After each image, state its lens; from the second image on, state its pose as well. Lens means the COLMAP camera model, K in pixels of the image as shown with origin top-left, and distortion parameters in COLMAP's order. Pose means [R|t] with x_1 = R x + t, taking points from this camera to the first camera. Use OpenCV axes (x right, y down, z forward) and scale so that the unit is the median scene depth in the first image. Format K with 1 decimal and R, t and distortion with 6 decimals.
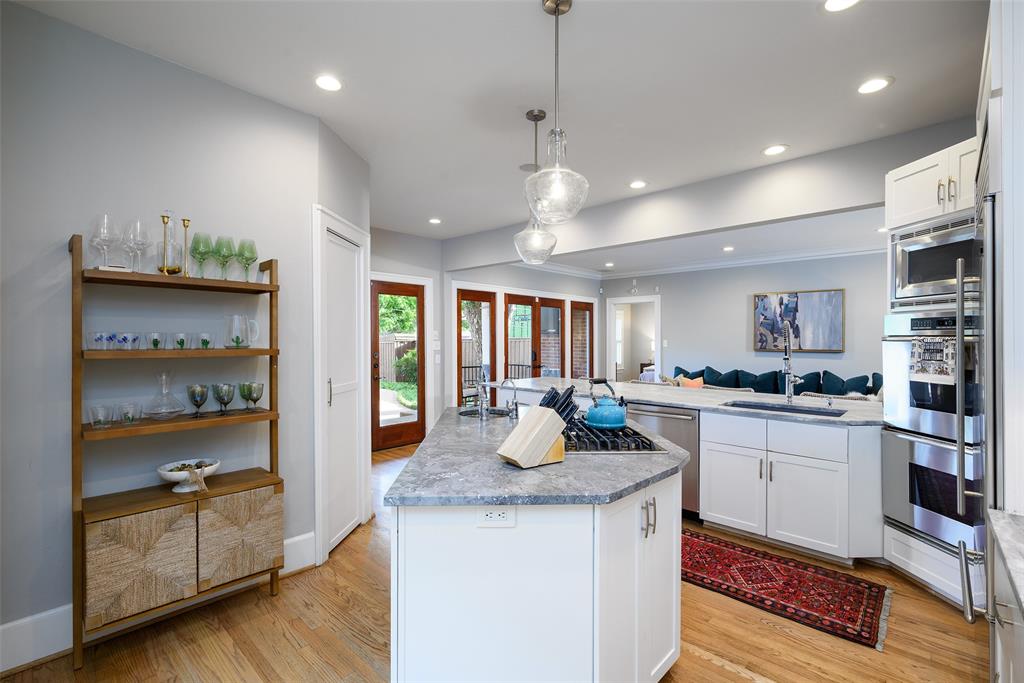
lens RADIAL K [[467.3, 0, 516.9], [0, 467.3, 342.4], [0, 0, 1]] dist [-0.000327, 0.000394]
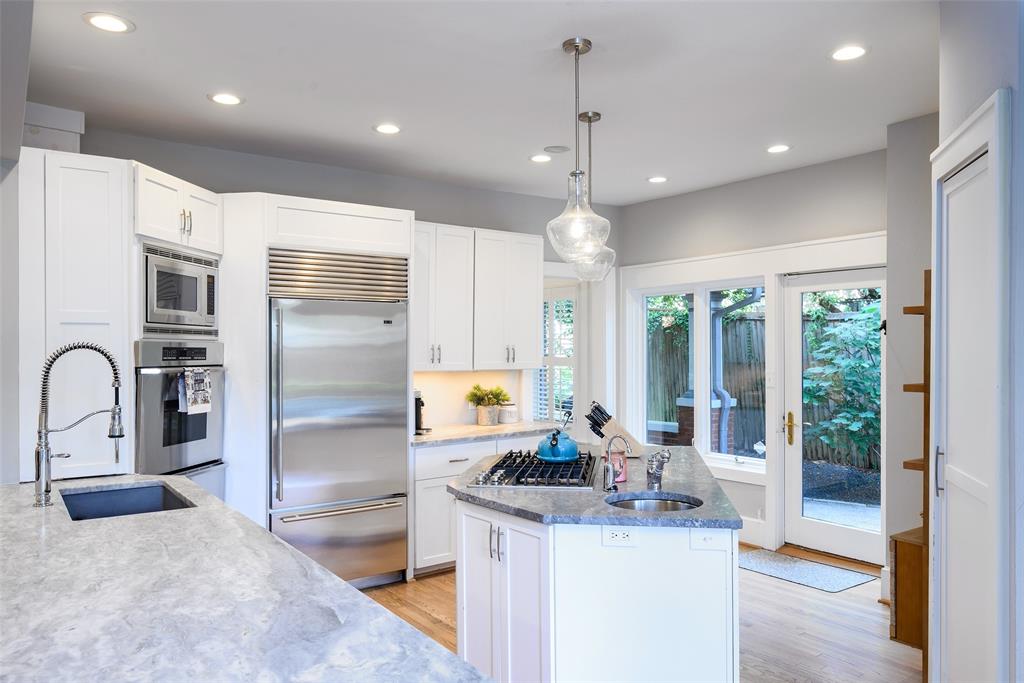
lens RADIAL K [[718.6, 0, 512.0], [0, 718.6, 345.7], [0, 0, 1]] dist [-0.010288, -0.002294]
pose [[-0.979734, -0.001151, 0.200301, -0.029023], [-0.001229, 0.999999, -0.000263, -0.020365], [-0.200301, -0.000504, -0.979734, 0.819167]]
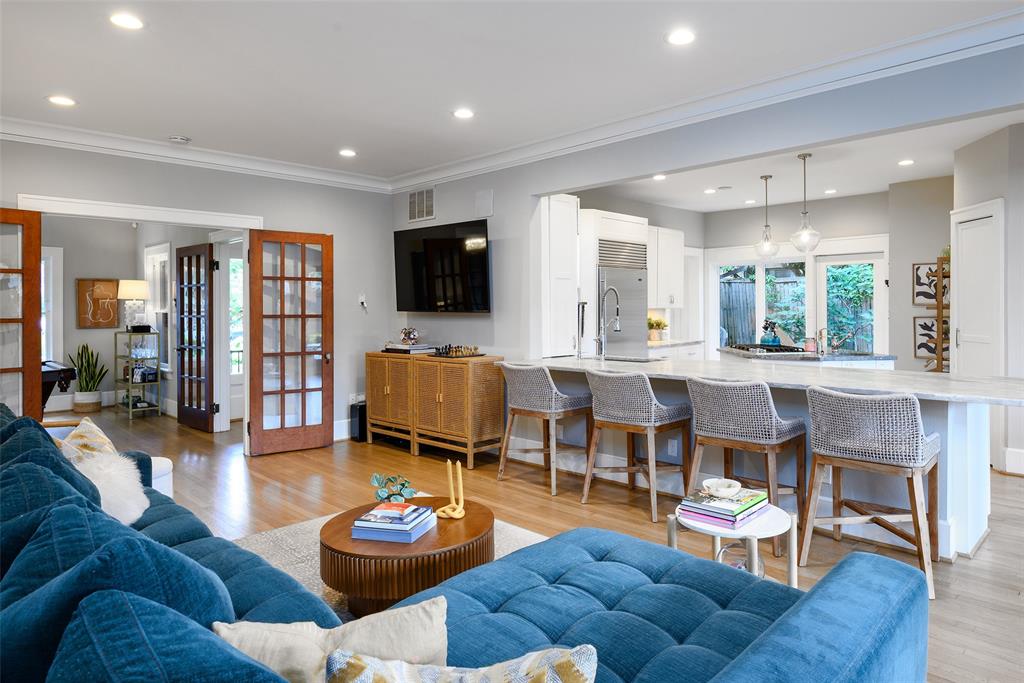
lens RADIAL K [[611.7, 0, 534.2], [0, 611.7, 303.0], [0, 0, 1]] dist [-0.004298, -0.001615]
pose [[-0.999640, 0.001188, 0.026815, 0.331643], [0.001052, 0.999986, -0.005116, -0.000140], [-0.026820, -0.005086, -0.999627, 1.191310]]
